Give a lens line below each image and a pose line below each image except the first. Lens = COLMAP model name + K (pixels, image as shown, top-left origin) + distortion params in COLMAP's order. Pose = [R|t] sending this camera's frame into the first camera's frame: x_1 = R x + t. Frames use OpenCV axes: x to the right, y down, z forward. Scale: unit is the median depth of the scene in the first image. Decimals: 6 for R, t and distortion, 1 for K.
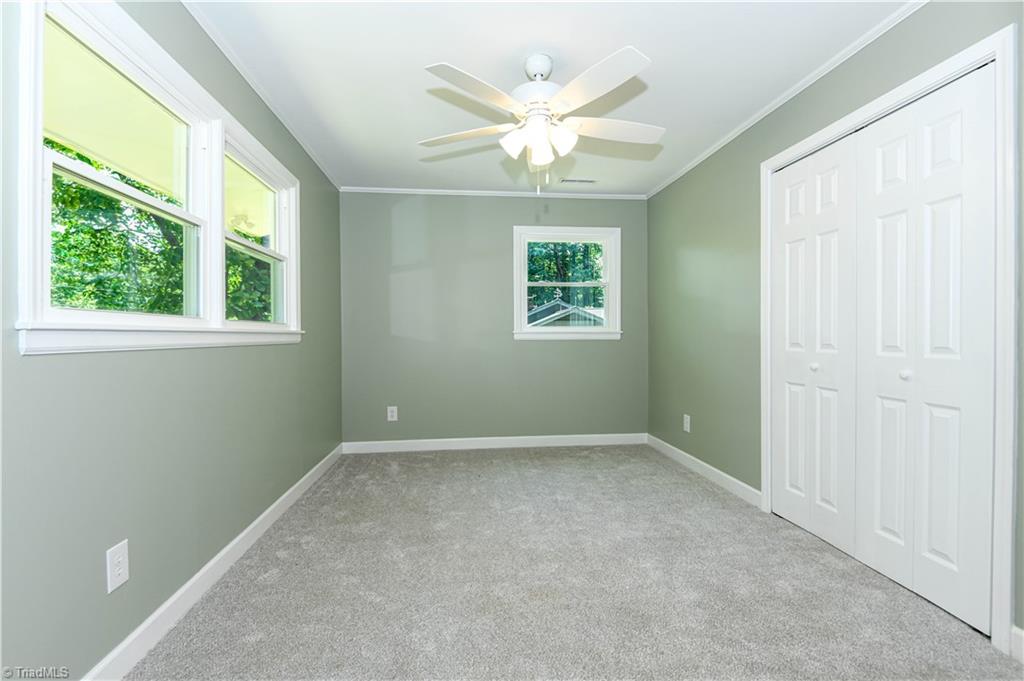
lens RADIAL K [[469.4, 0, 511.4], [0, 469.4, 337.8], [0, 0, 1]] dist [0.028666, -0.027469]
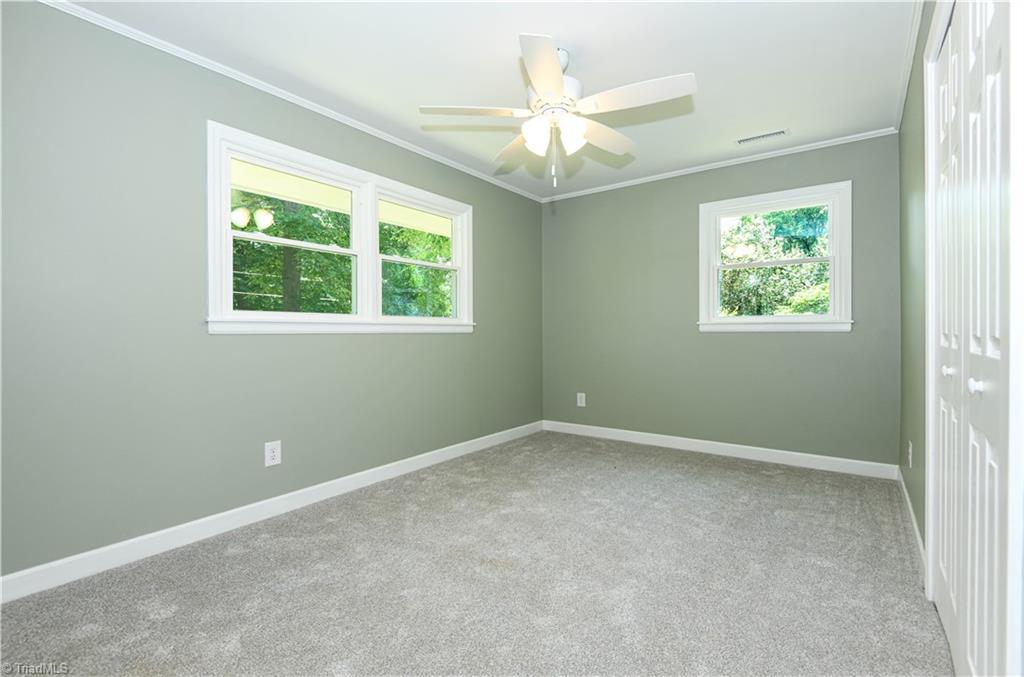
lens RADIAL K [[469.4, 0, 511.4], [0, 469.4, 335.8], [0, 0, 1]] dist [0.028666, -0.027469]
pose [[0.736681, 0.007869, -0.676195, 0.474598], [-0.002254, 0.999955, 0.009182, 0.006552], [0.676237, -0.005240, 0.736666, 0.128604]]
